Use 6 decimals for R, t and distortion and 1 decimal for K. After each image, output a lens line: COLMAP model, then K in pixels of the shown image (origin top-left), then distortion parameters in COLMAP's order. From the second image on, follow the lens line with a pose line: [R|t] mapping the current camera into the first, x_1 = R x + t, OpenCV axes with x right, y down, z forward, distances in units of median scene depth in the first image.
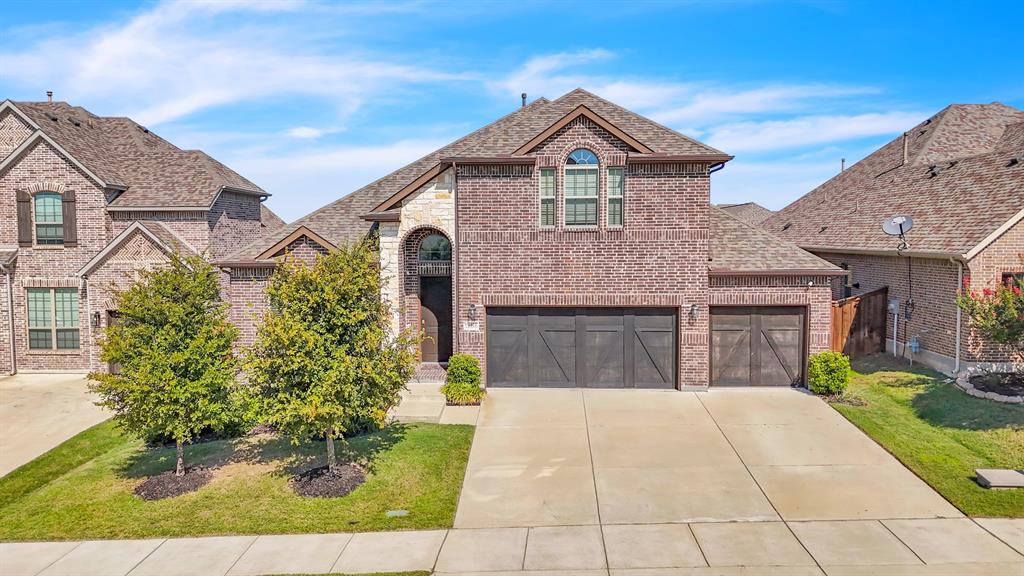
lens RADIAL K [[765.7, 0, 522.4], [0, 765.7, 289.7], [0, 0, 1]] dist [0.078565, -0.087281]
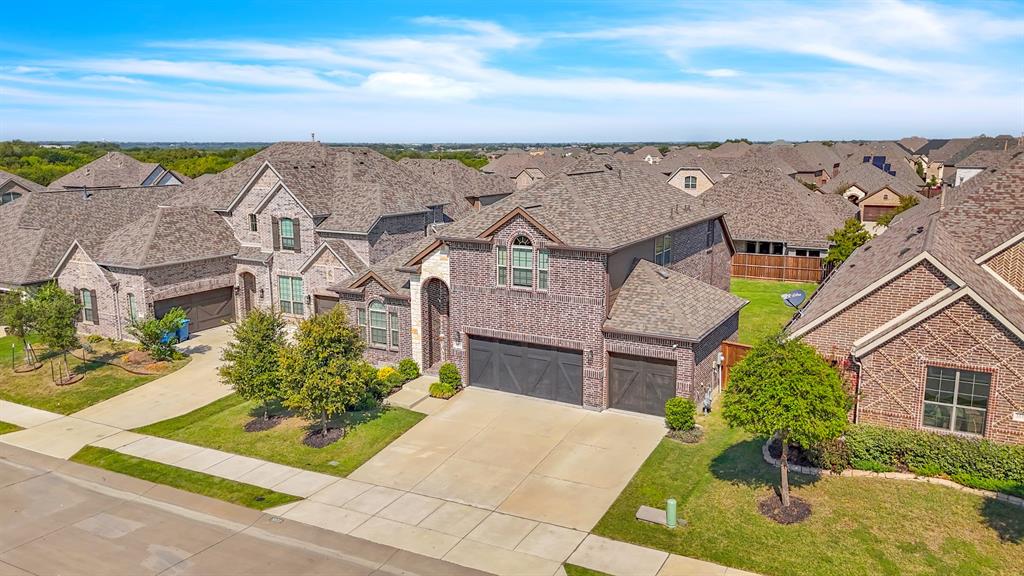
lens RADIAL K [[765.7, 0, 522.4], [0, 765.7, 289.7], [0, 0, 1]] dist [0.078565, -0.087281]
pose [[0.893489, 0.089384, -0.440099, 0.701938], [-0.035239, 0.990925, 0.129715, -0.261782], [0.447700, -0.100390, 0.888531, -0.278495]]
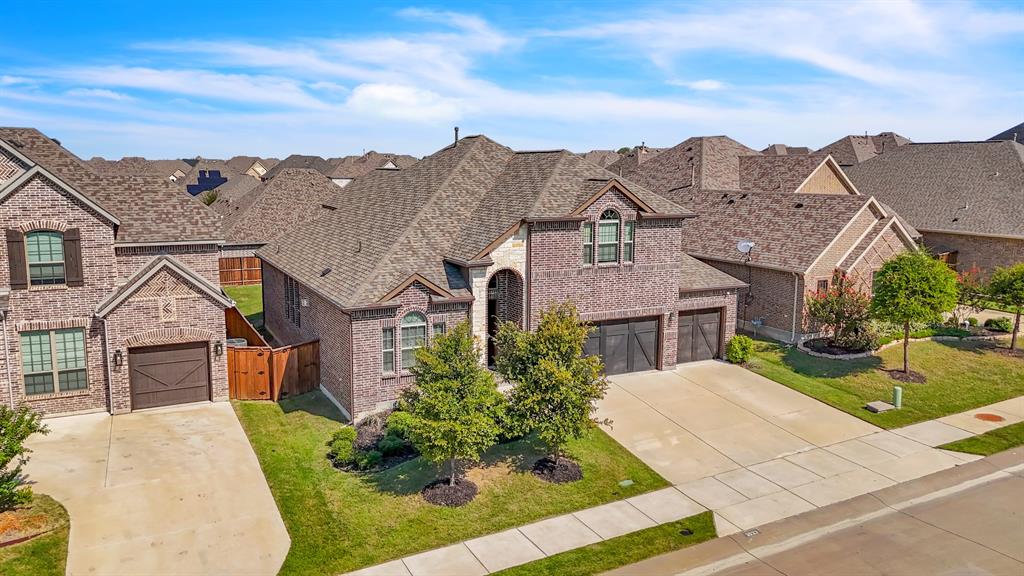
lens RADIAL K [[765.7, 0, 522.4], [0, 765.7, 289.7], [0, 0, 1]] dist [0.078565, -0.087281]
pose [[0.871962, -0.064734, 0.485274, -0.732240], [0.021709, 0.995357, 0.093770, -0.167283], [-0.489091, -0.071229, 0.869319, -0.143799]]
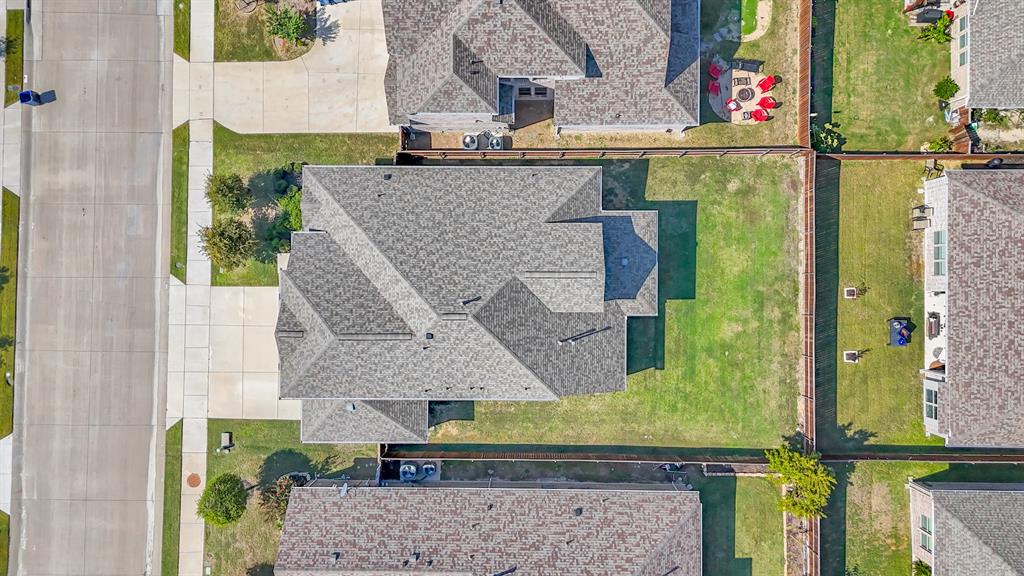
lens RADIAL K [[765.7, 0, 522.4], [0, 765.7, 289.7], [0, 0, 1]] dist [0.078565, -0.087281]
pose [[0.032555, 0.999370, 0.014146, -0.054103], [-0.039866, -0.012844, 0.999122, -2.310554], [0.998675, -0.033090, 0.039423, 1.542924]]
